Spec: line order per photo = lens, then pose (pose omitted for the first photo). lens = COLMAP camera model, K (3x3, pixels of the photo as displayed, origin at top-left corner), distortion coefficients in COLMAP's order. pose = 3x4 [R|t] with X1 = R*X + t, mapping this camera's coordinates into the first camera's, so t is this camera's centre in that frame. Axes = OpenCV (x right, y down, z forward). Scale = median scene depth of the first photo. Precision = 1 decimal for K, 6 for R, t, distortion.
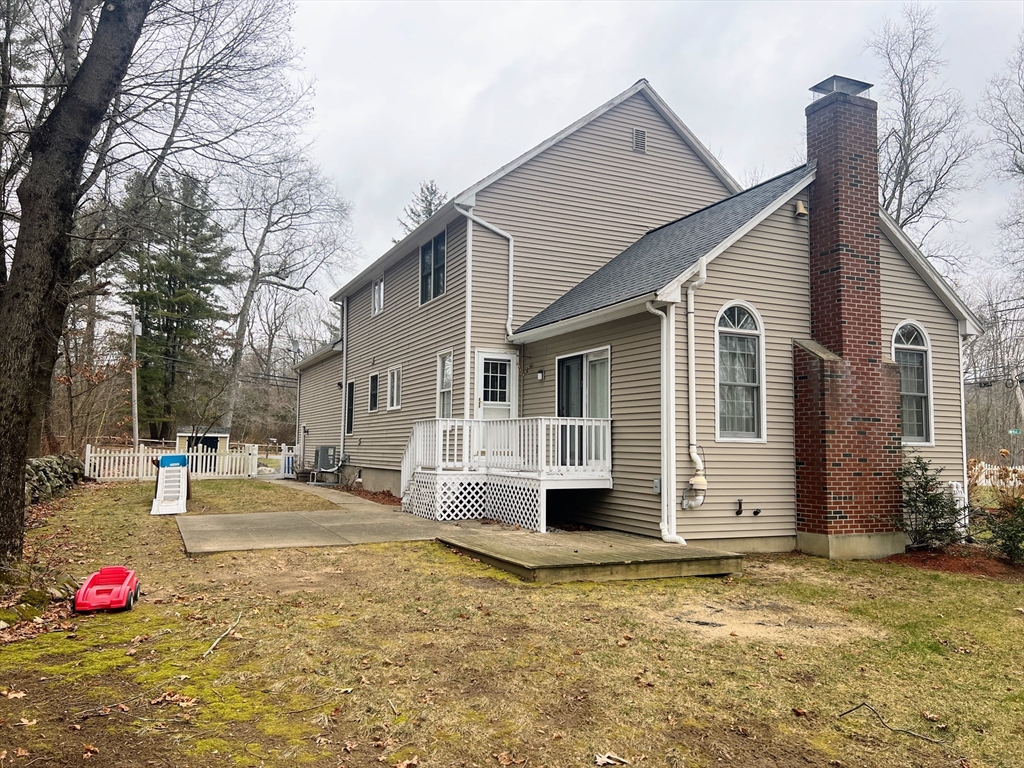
lens RADIAL K [[769.8, 0, 510.4], [0, 769.8, 385.5], [0, 0, 1]] dist [0.065542, -0.070909]
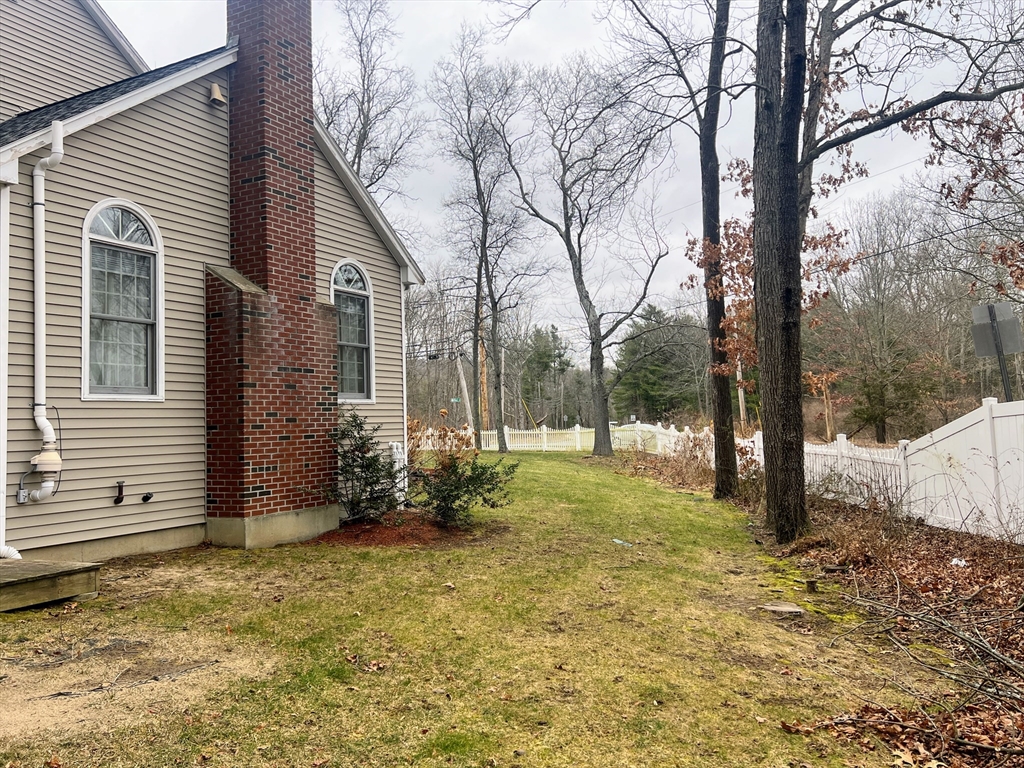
lens RADIAL K [[769.8, 0, 510.4], [0, 769.8, 385.5], [0, 0, 1]] dist [0.065542, -0.070909]
pose [[0.801855, -0.003629, 0.597507, 0.154993], [-0.010862, 0.999728, 0.020649, 0.040717], [-0.597419, -0.023047, 0.801598, 0.221240]]
